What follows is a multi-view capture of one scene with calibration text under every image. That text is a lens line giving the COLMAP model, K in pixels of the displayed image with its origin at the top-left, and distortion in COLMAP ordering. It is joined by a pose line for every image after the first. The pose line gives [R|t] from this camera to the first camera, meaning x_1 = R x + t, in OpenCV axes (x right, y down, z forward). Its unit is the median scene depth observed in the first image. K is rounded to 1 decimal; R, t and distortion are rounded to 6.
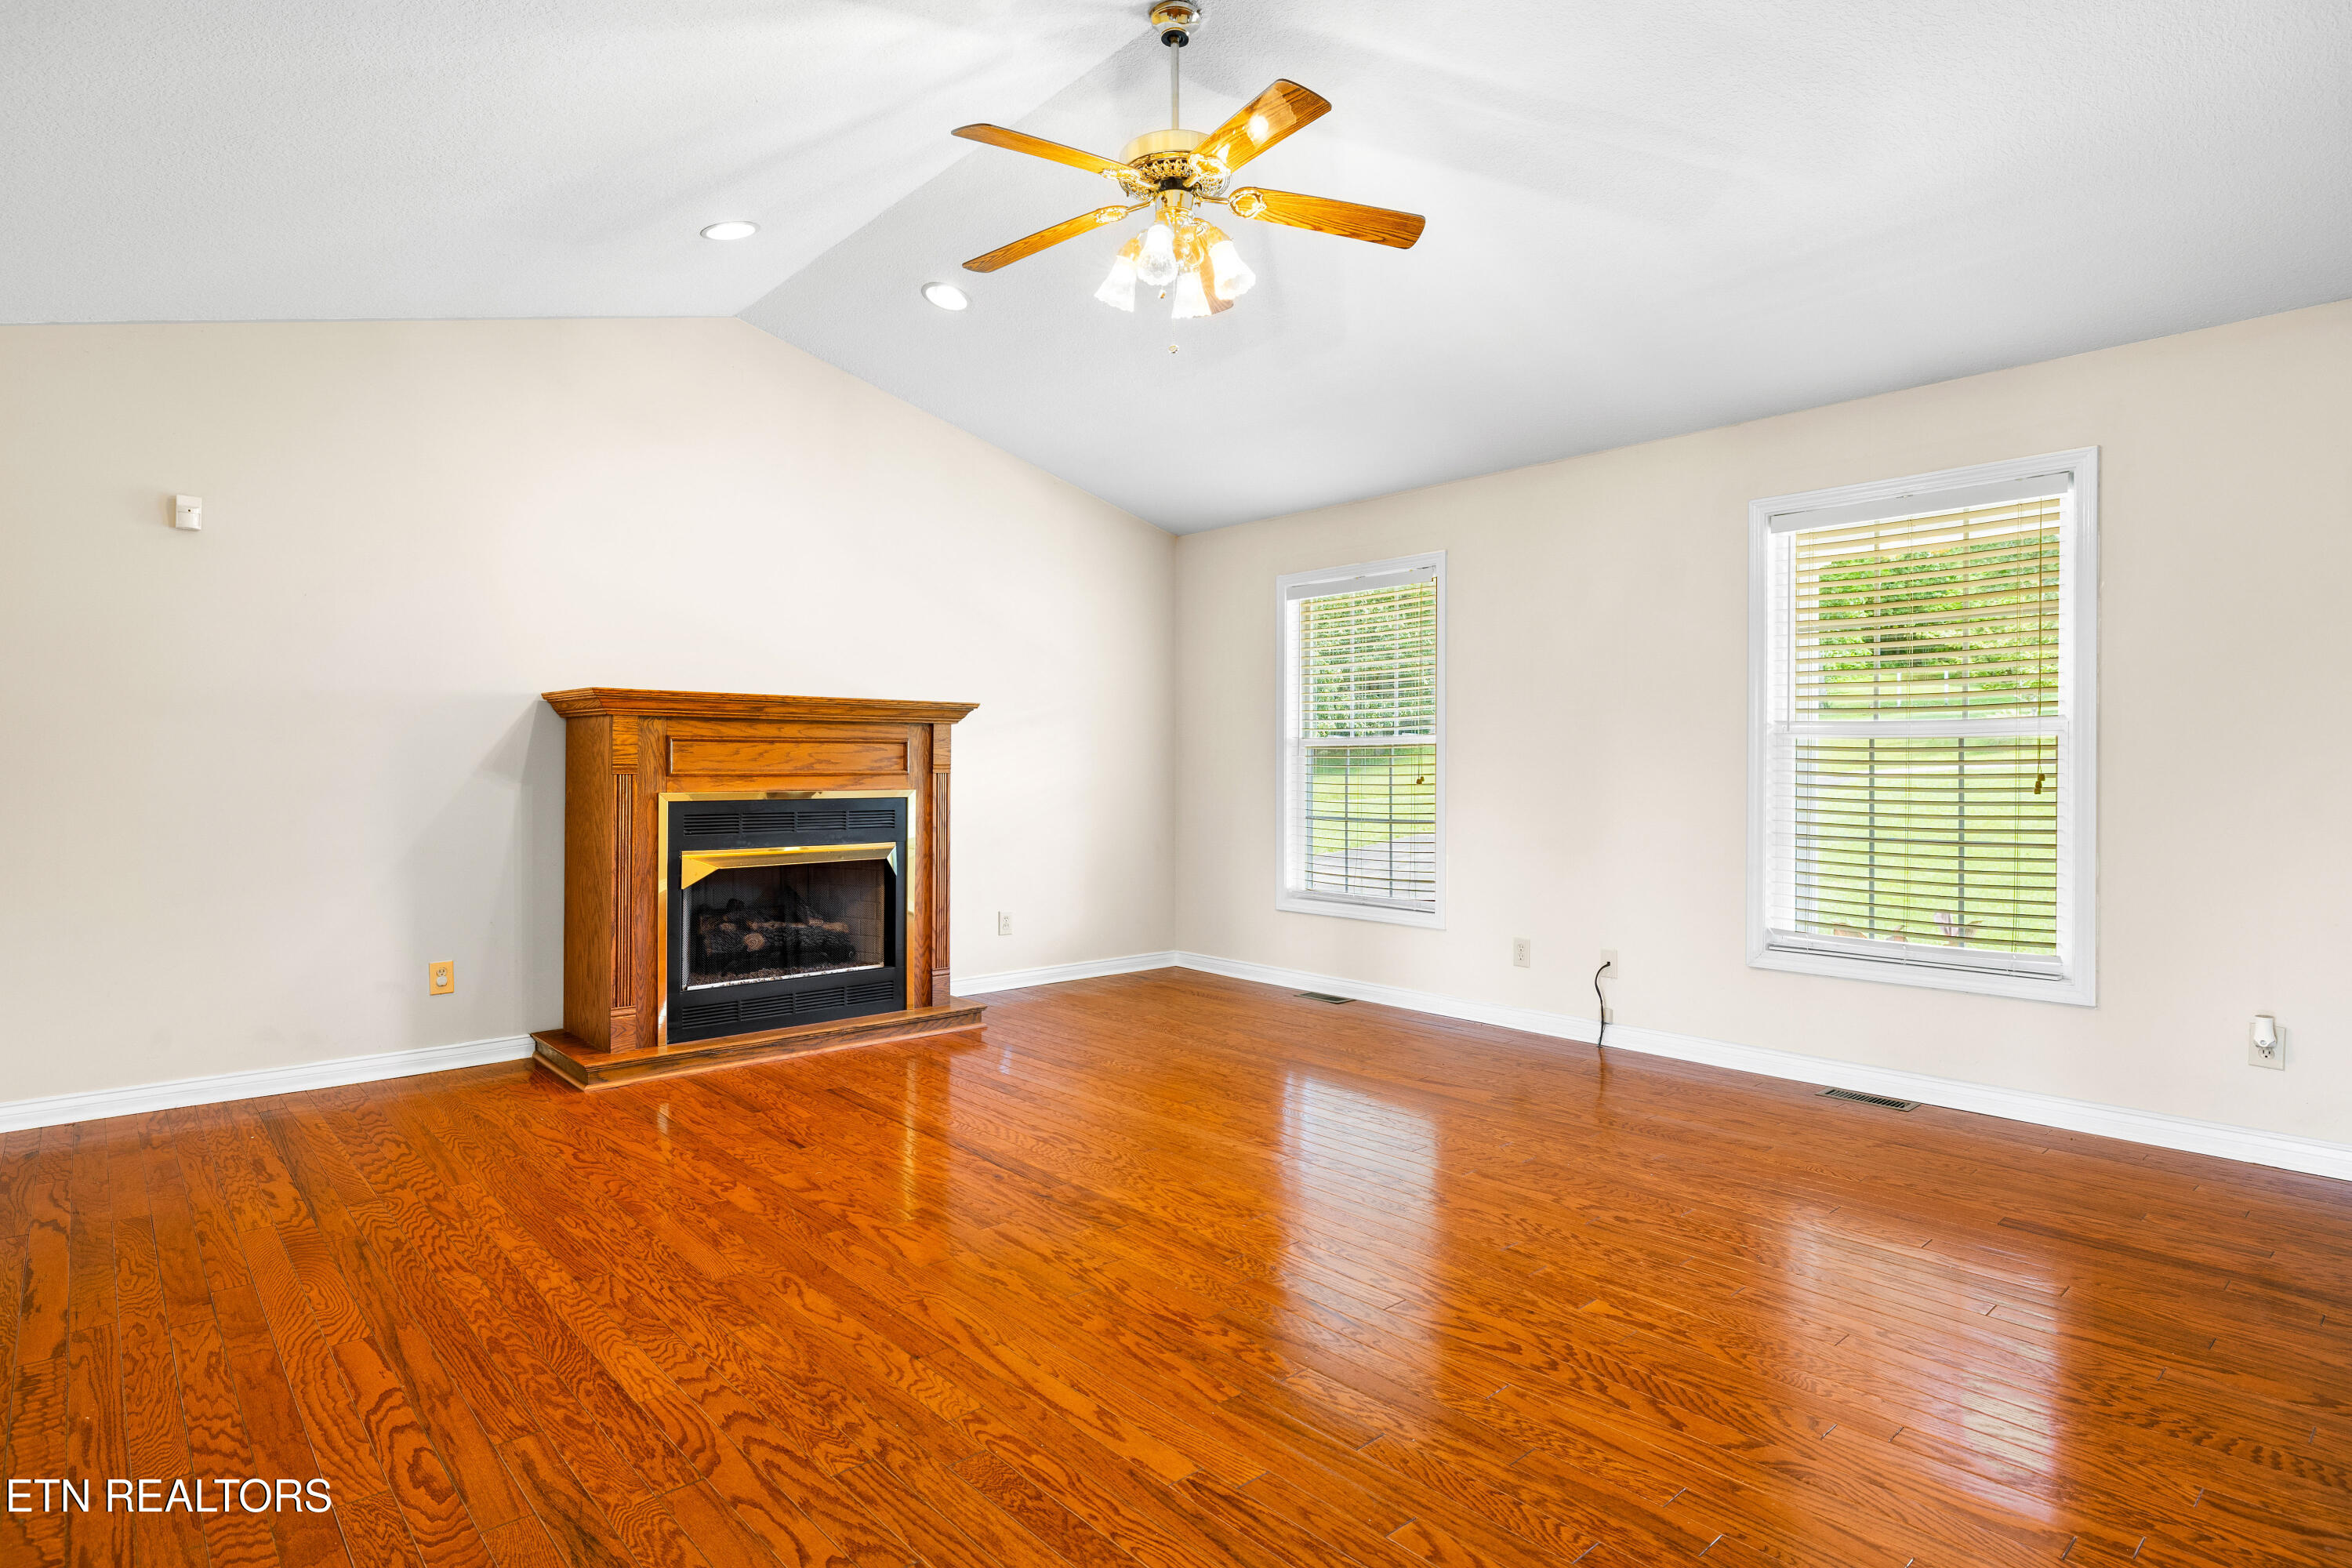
lens RADIAL K [[1216.6, 0, 1179.9], [0, 1216.6, 780.2], [0, 0, 1]] dist [-0.000768, 0.000516]
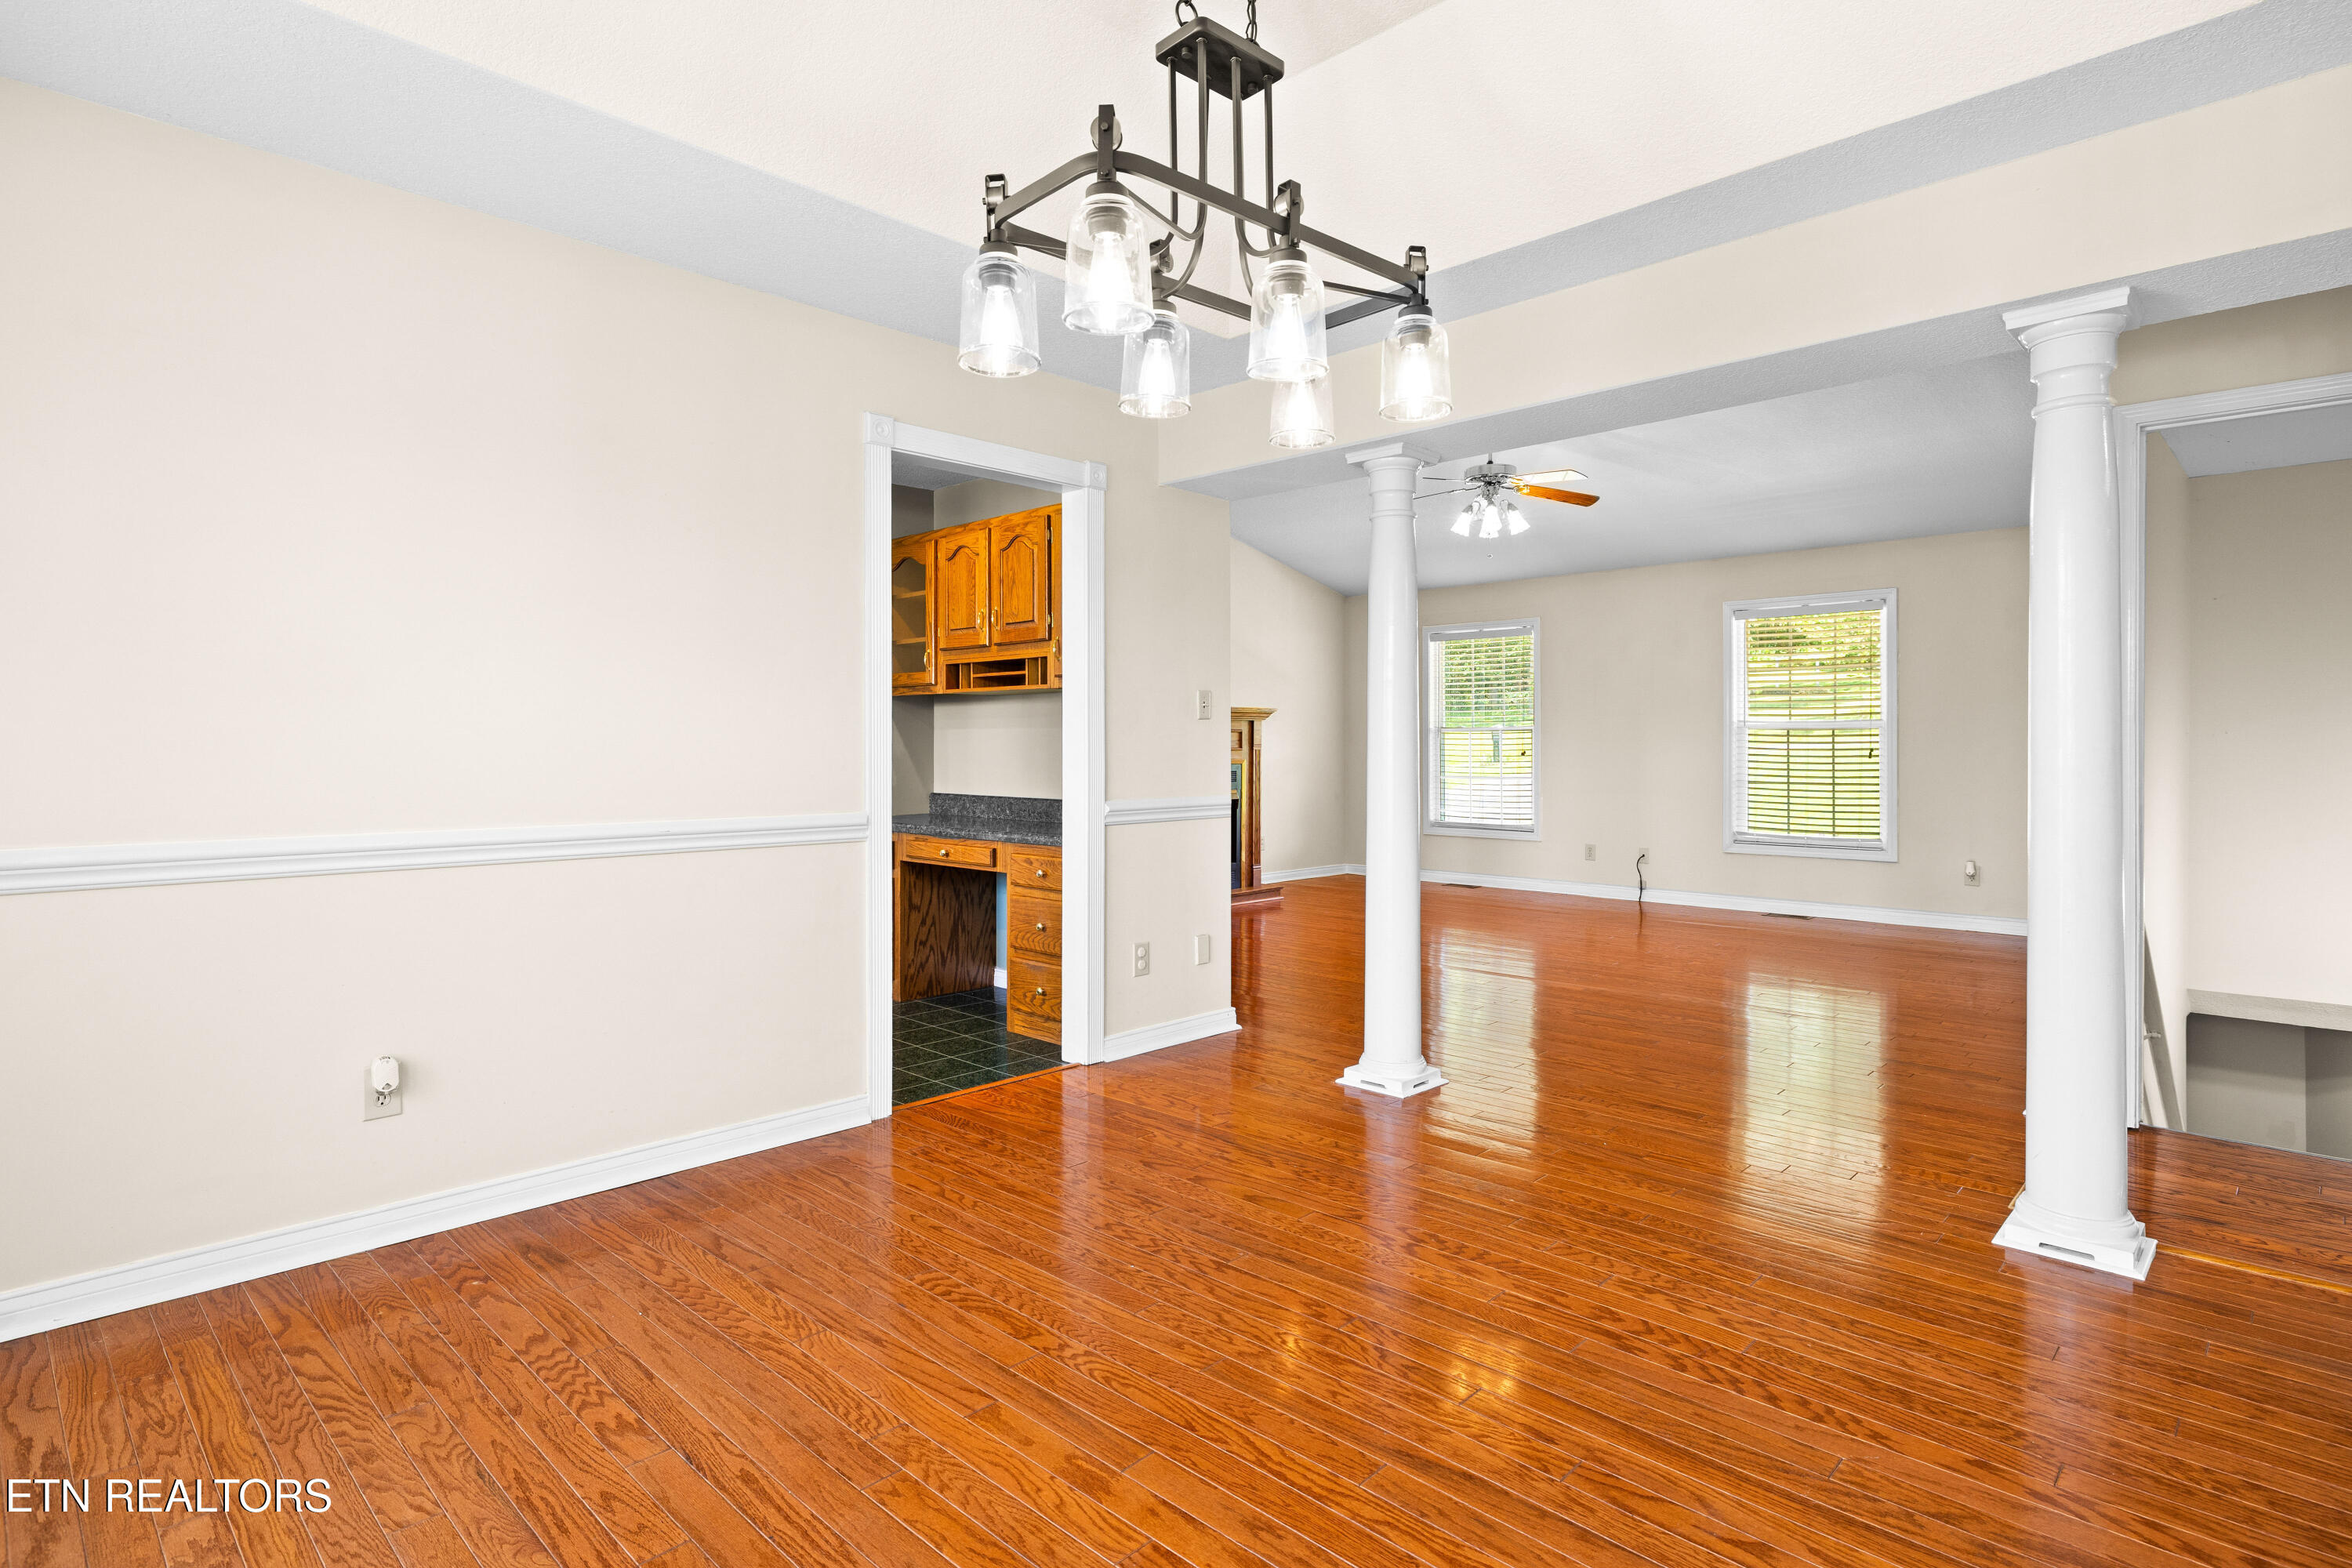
lens RADIAL K [[1199.3, 0, 1162.5], [0, 1199.3, 748.4], [0, 0, 1]] dist [-0.007121, -0.001020]
pose [[0.998077, -0.001939, 0.061954, -0.456587], [0.002481, 0.999959, -0.008672, 0.006920], [-0.061935, 0.008809, 0.998041, -0.703382]]
